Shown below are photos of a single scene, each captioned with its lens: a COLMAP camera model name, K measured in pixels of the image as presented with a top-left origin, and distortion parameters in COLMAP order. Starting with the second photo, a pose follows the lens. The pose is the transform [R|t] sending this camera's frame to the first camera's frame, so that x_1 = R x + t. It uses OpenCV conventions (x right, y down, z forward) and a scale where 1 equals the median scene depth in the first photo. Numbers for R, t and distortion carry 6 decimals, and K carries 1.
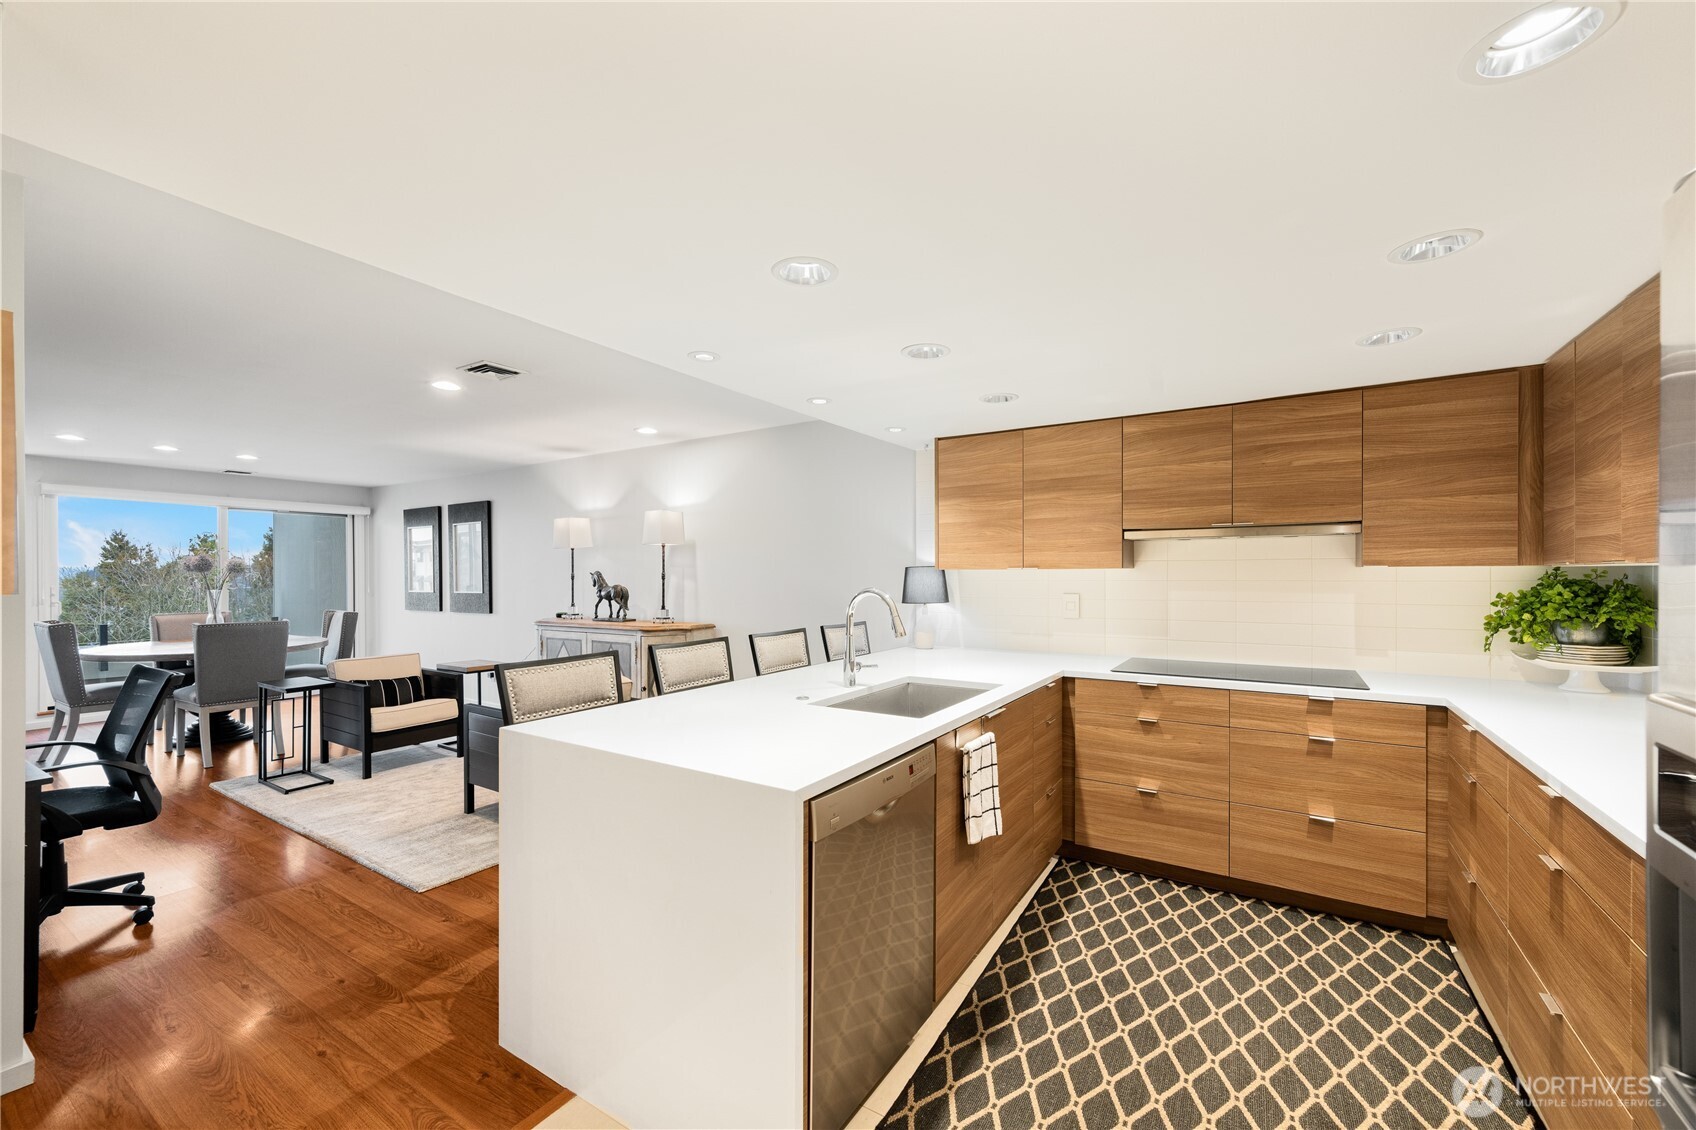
lens RADIAL K [[675.1, 0, 846.1], [0, 675.1, 579.4], [0, 0, 1]] dist [0.002628, 0.000433]
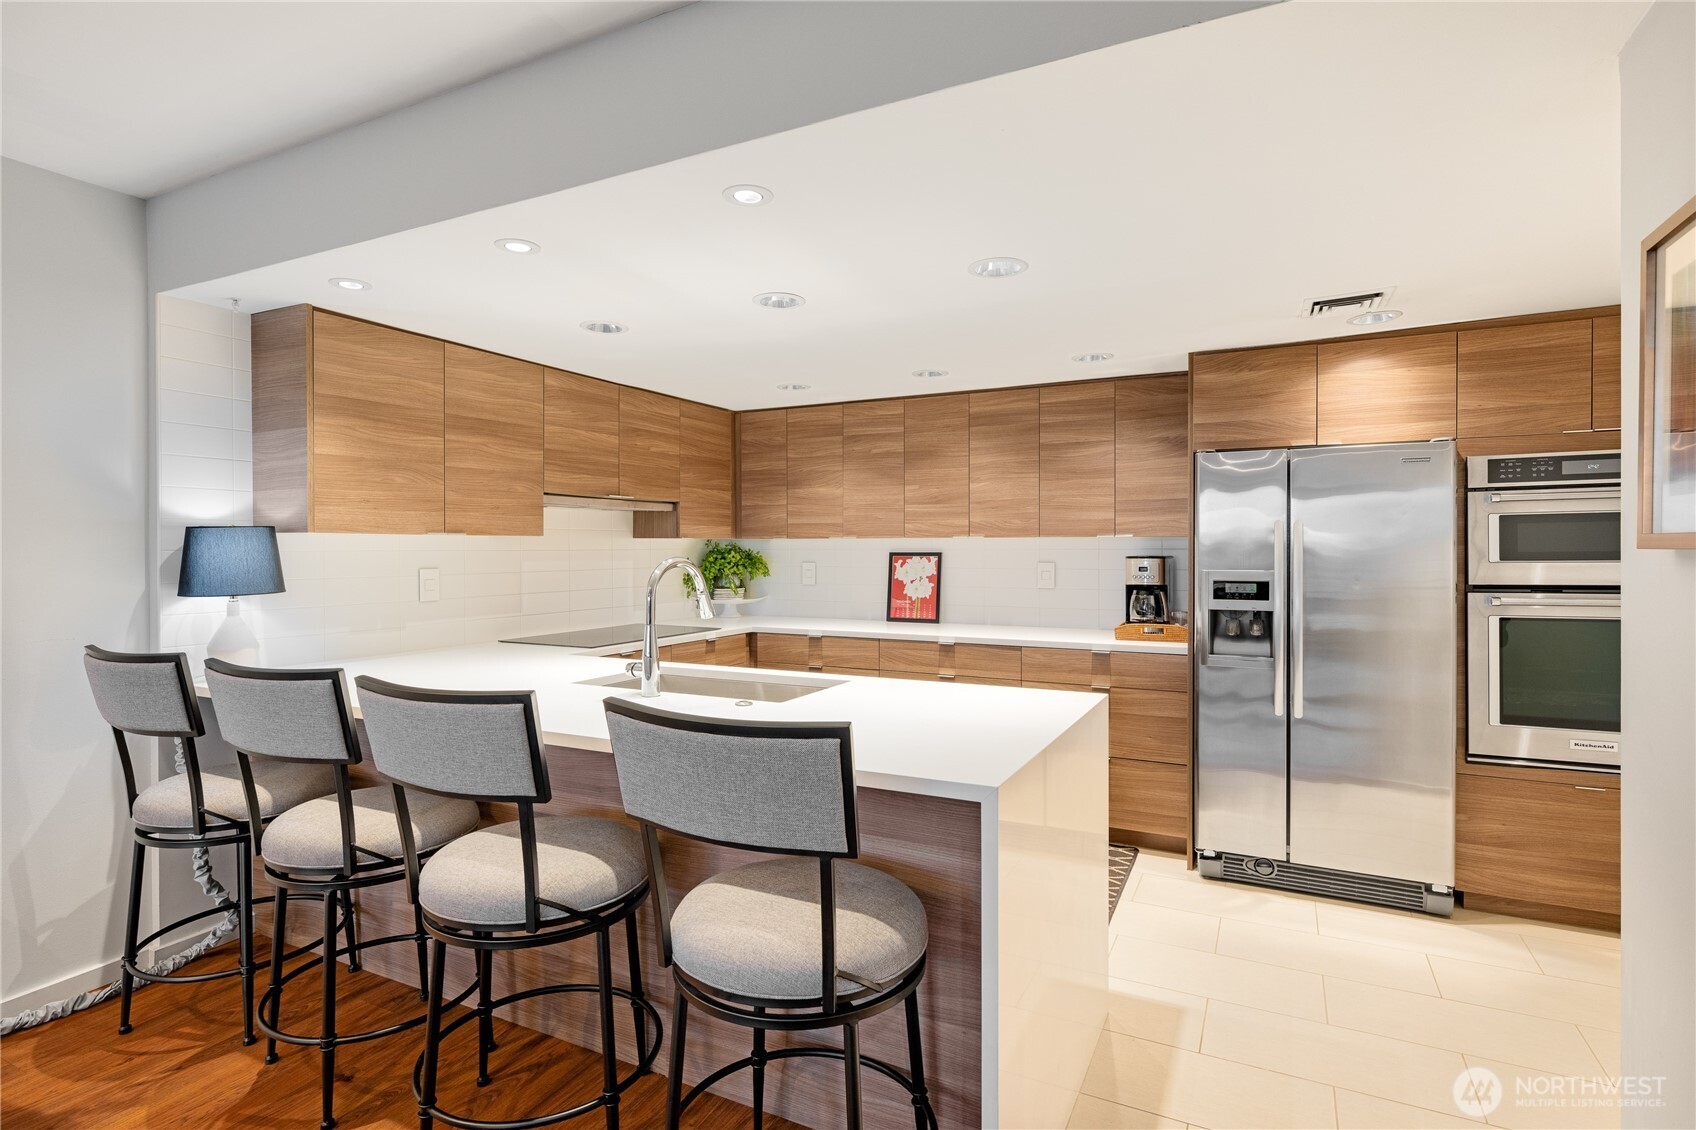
lens RADIAL K [[843.2, 0, 848.8], [0, 843.2, 560.9], [0, 0, 1]] dist [-0.007092, 0.002011]
pose [[-0.099470, -0.012160, 0.994966, -0.881309], [0.009031, 0.999873, 0.013123, 0.006495], [-0.995000, 0.010290, -0.099348, 0.859356]]
